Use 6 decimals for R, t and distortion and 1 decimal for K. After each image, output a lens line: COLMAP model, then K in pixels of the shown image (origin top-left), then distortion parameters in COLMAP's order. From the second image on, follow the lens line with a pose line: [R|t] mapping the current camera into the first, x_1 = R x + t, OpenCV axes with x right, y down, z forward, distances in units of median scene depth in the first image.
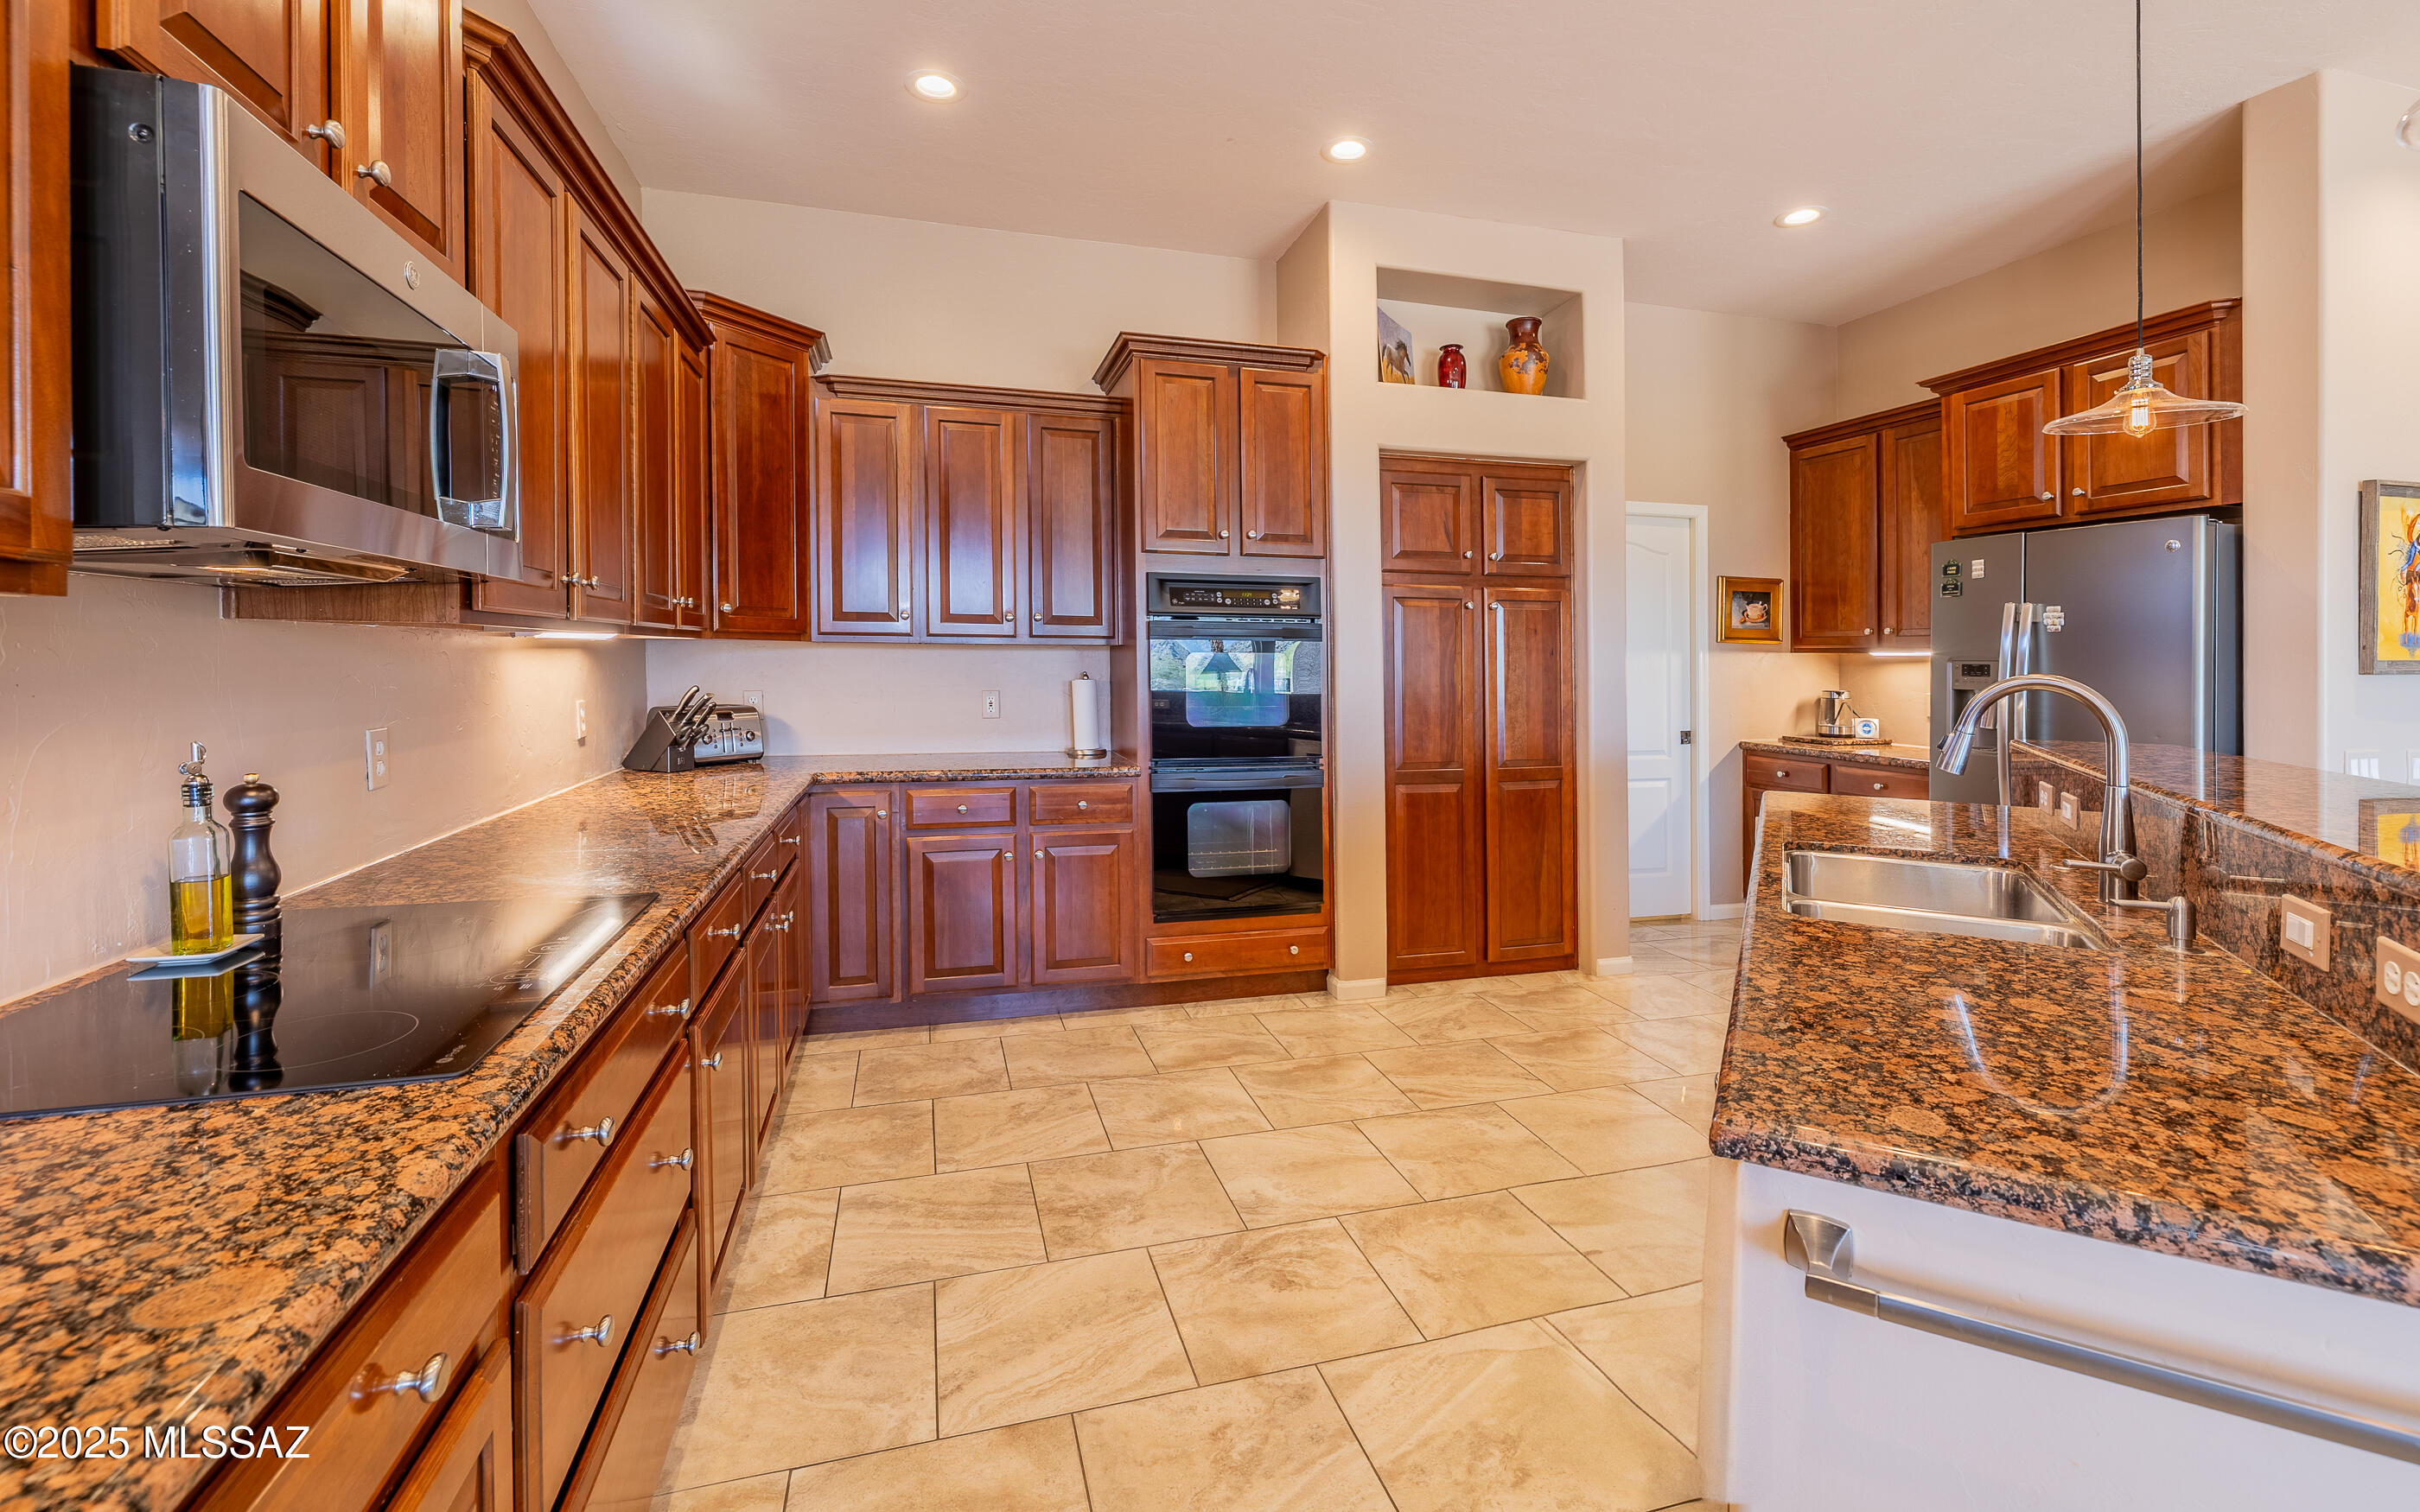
lens RADIAL K [[1018.2, 0, 1211.0], [0, 1018.2, 670.7], [0, 0, 1]] dist [-0.001705, -0.000131]
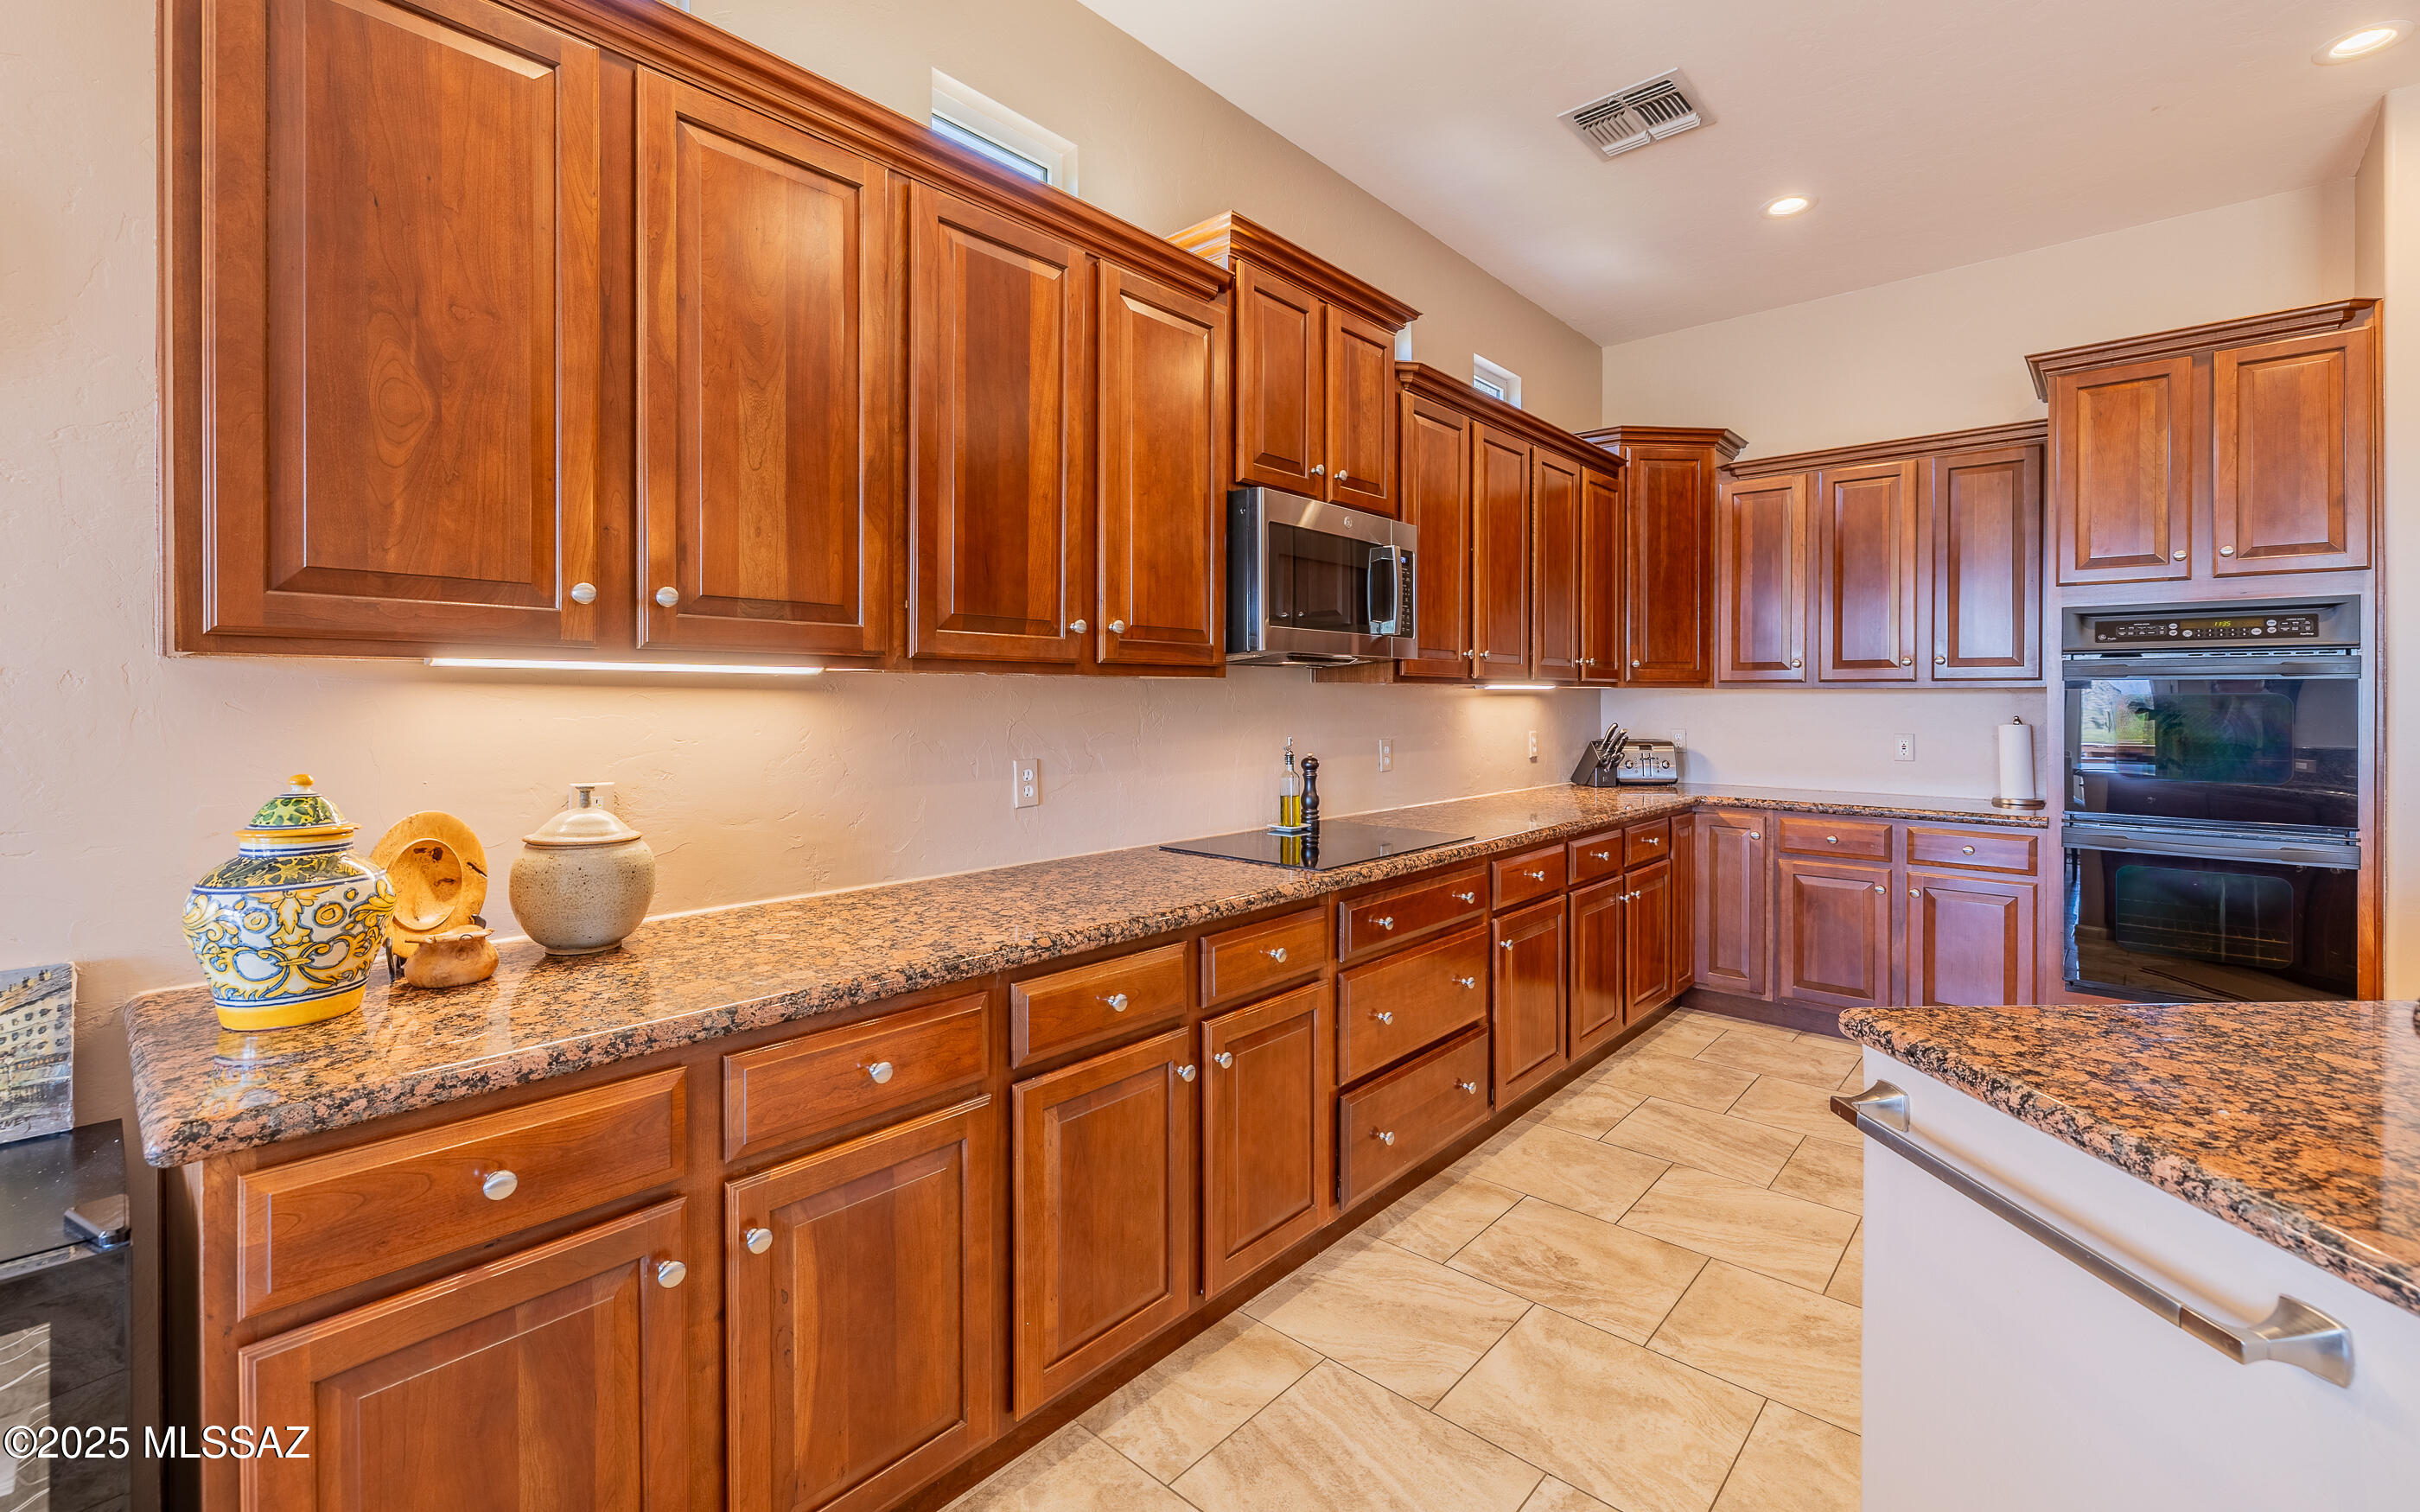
lens RADIAL K [[1018.2, 0, 1231.4], [0, 1018.2, 710.6], [0, 0, 1]] dist [-0.001705, -0.000131]
pose [[0.545561, 0.003469, -0.838064, 0.321257], [-0.010273, 0.999944, -0.002549, 0.006961], [0.838008, 0.010000, 0.545567, -0.138948]]
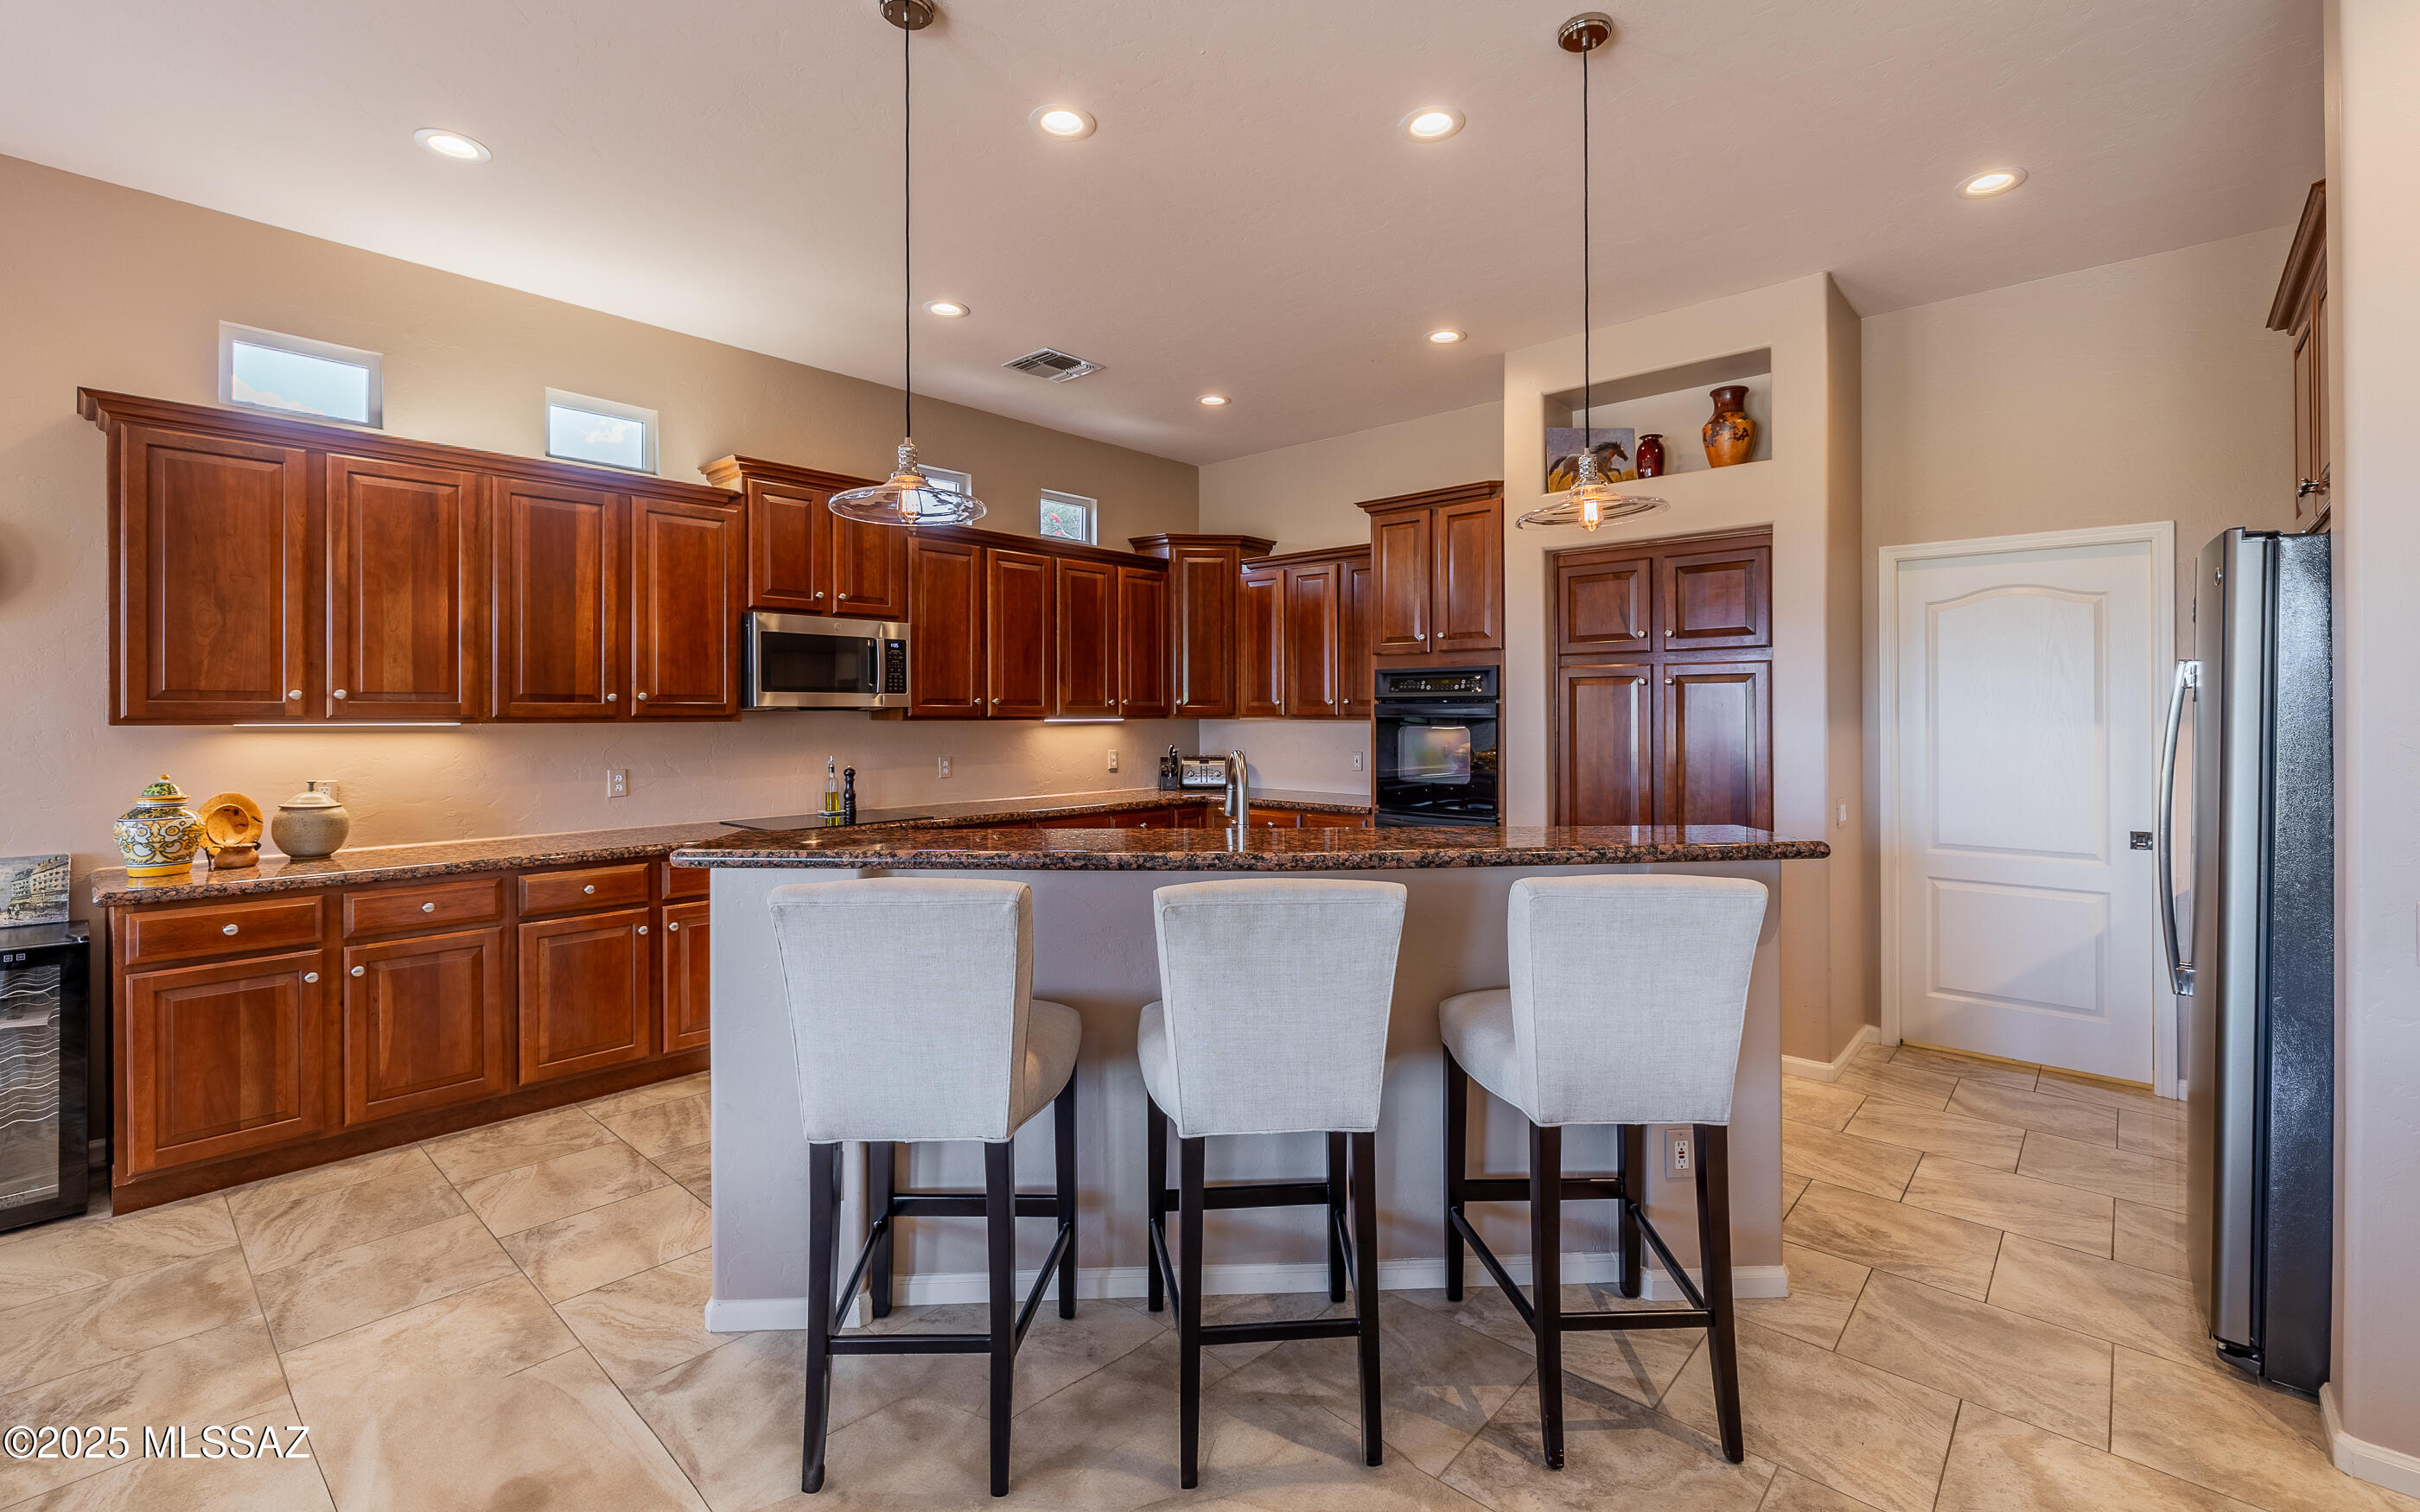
lens RADIAL K [[1018.2, 0, 1228.0], [0, 1018.2, 718.7], [0, 0, 1]] dist [-0.001705, -0.000131]
pose [[0.544867, -0.003189, -0.838516, 1.058359], [-0.007765, 0.999931, -0.008849, -0.014837], [0.838486, 0.011332, 0.544805, 0.068931]]
